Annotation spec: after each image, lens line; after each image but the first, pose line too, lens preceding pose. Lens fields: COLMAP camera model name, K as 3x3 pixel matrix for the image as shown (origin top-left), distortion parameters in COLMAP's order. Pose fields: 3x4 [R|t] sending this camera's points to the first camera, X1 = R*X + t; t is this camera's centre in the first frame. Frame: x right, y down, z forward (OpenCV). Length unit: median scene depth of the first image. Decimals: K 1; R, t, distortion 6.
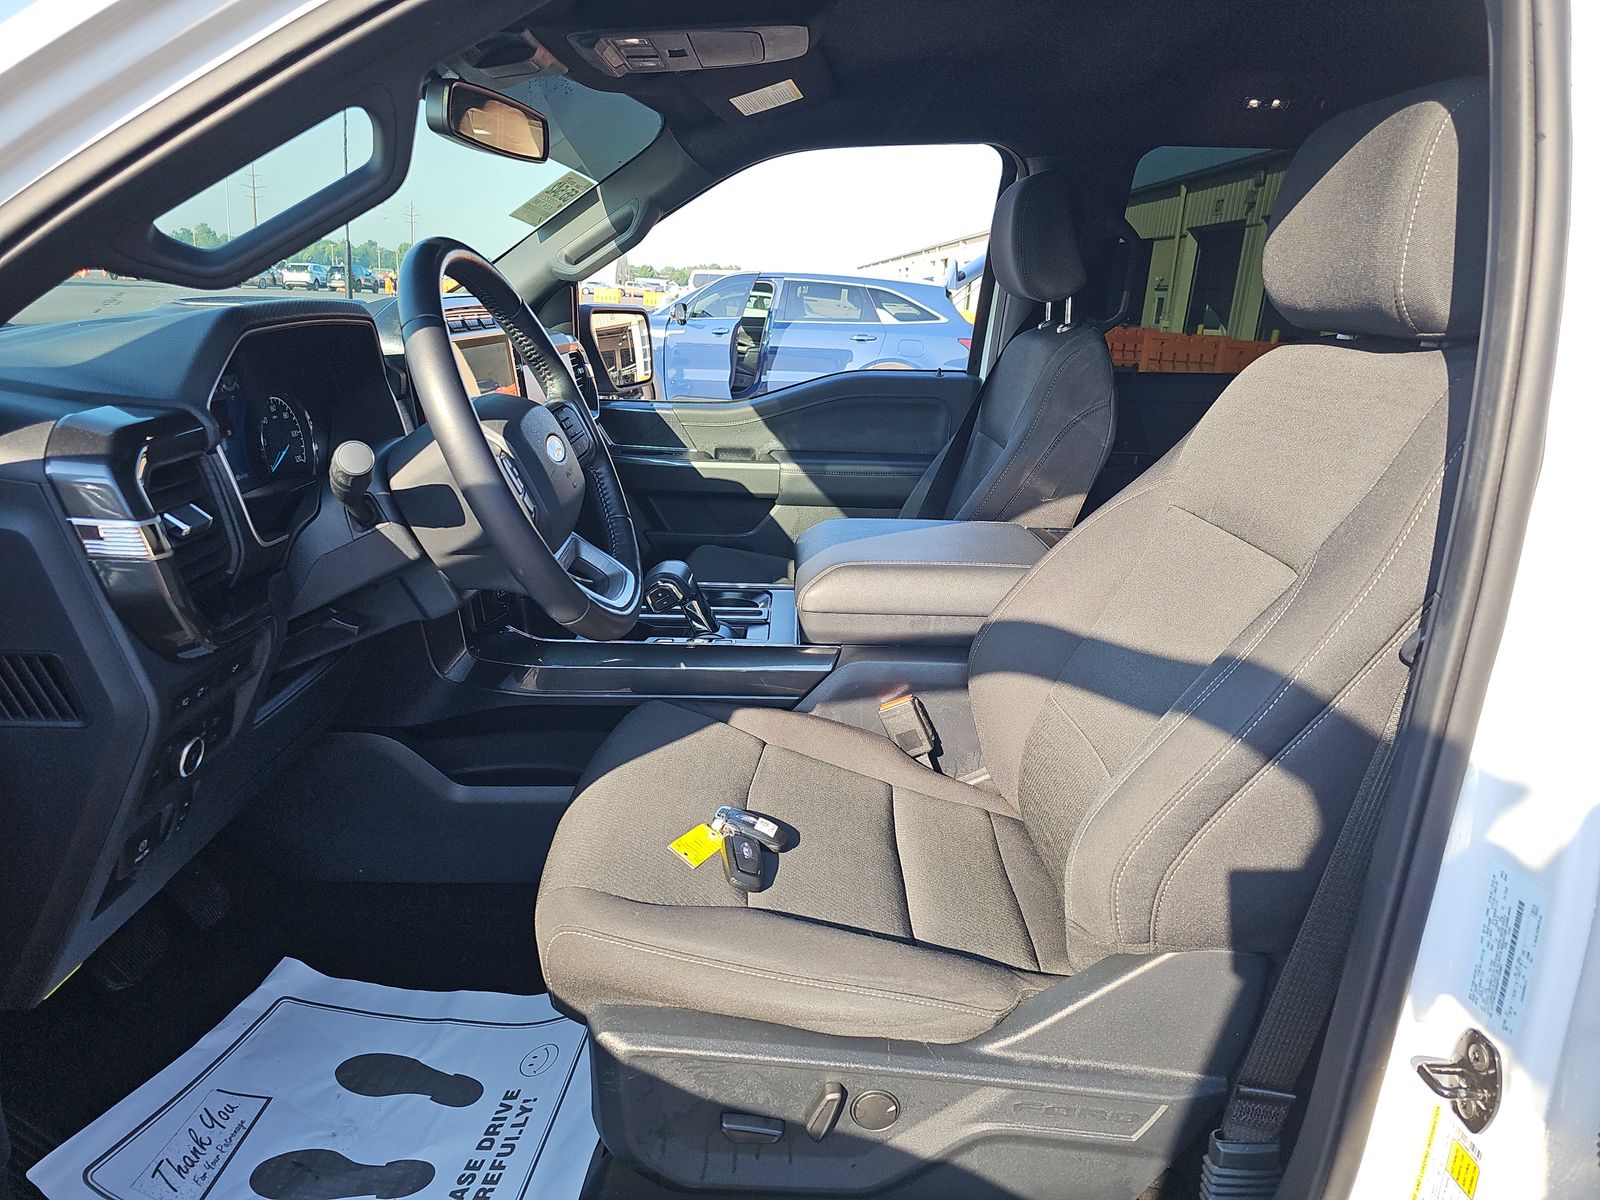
lens RADIAL K [[1085.1, 0, 802.3], [0, 1085.1, 596.9], [0, 0, 1]] dist [0.019738, -0.015415]
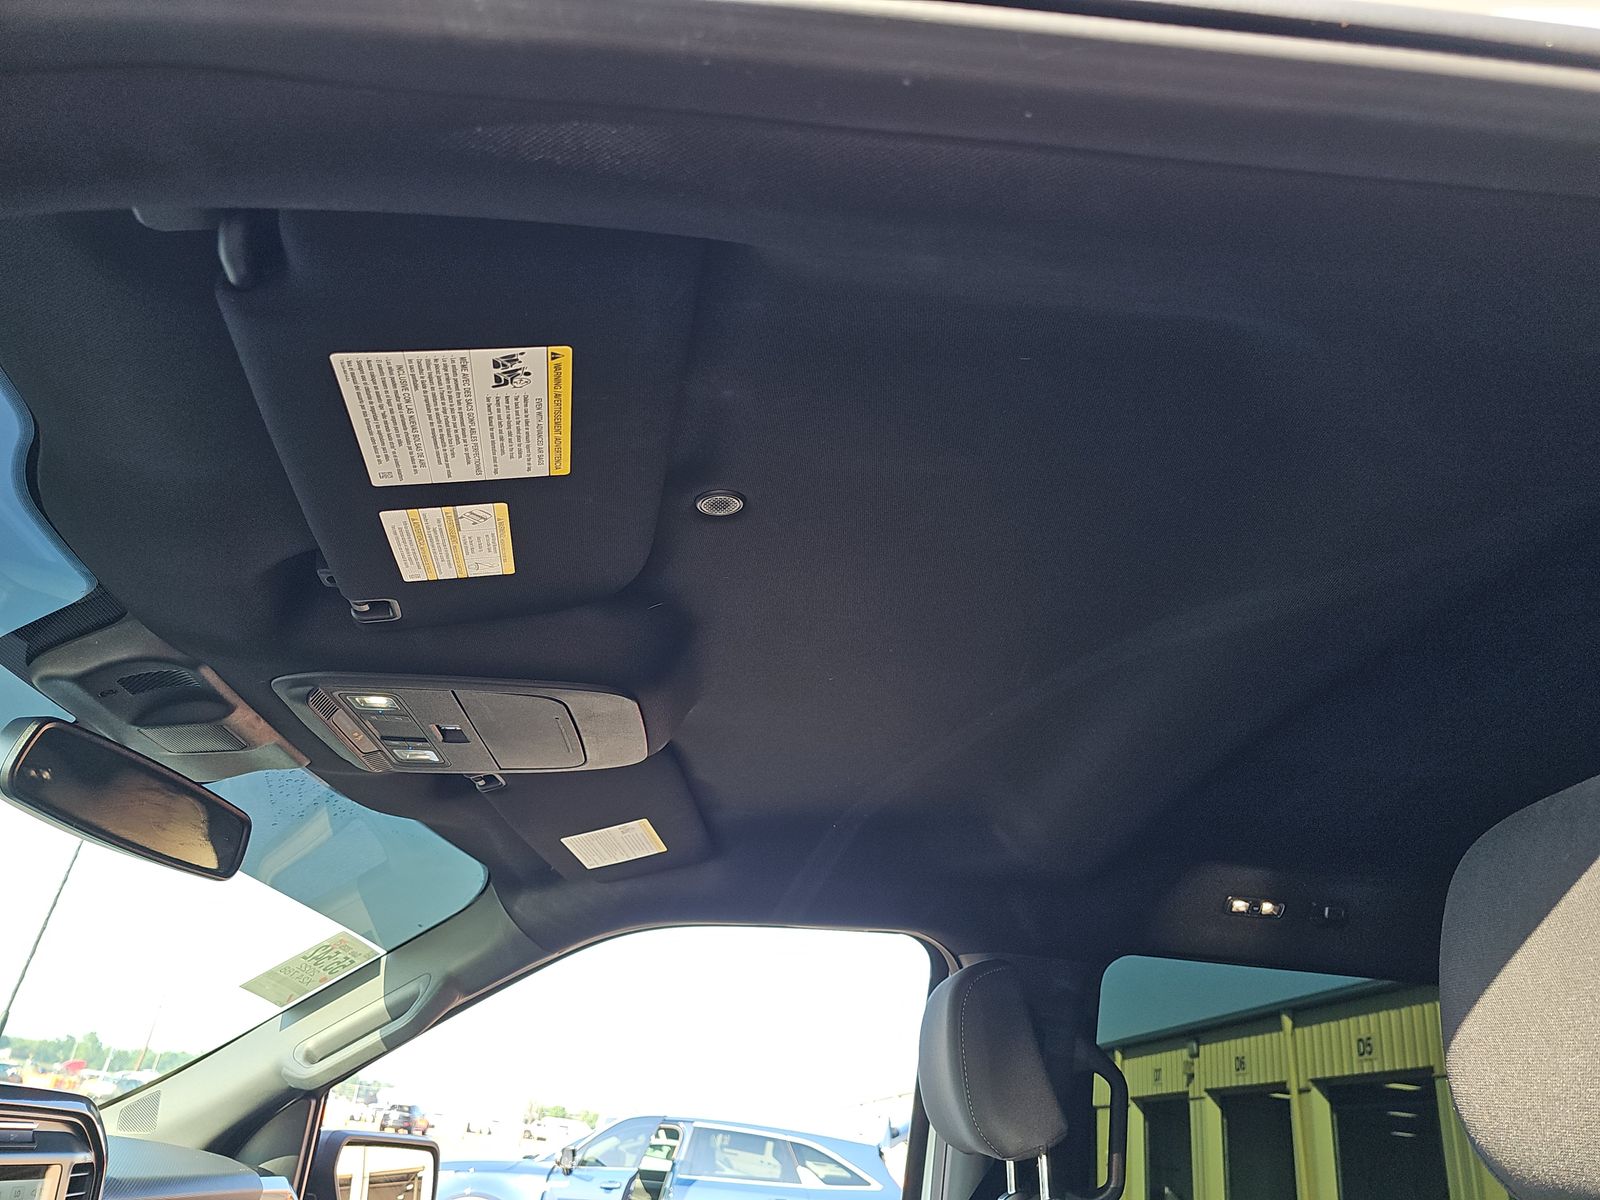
lens RADIAL K [[1085.1, 0, 806.2], [0, 1085.1, 597.8], [0, 0, 1]] dist [0.019738, -0.015415]
pose [[0.996662, 0.073588, 0.035357, 0.053630], [-0.030473, 0.737087, -0.675111, -0.071369], [-0.075741, 0.671779, 0.736869, 0.286465]]
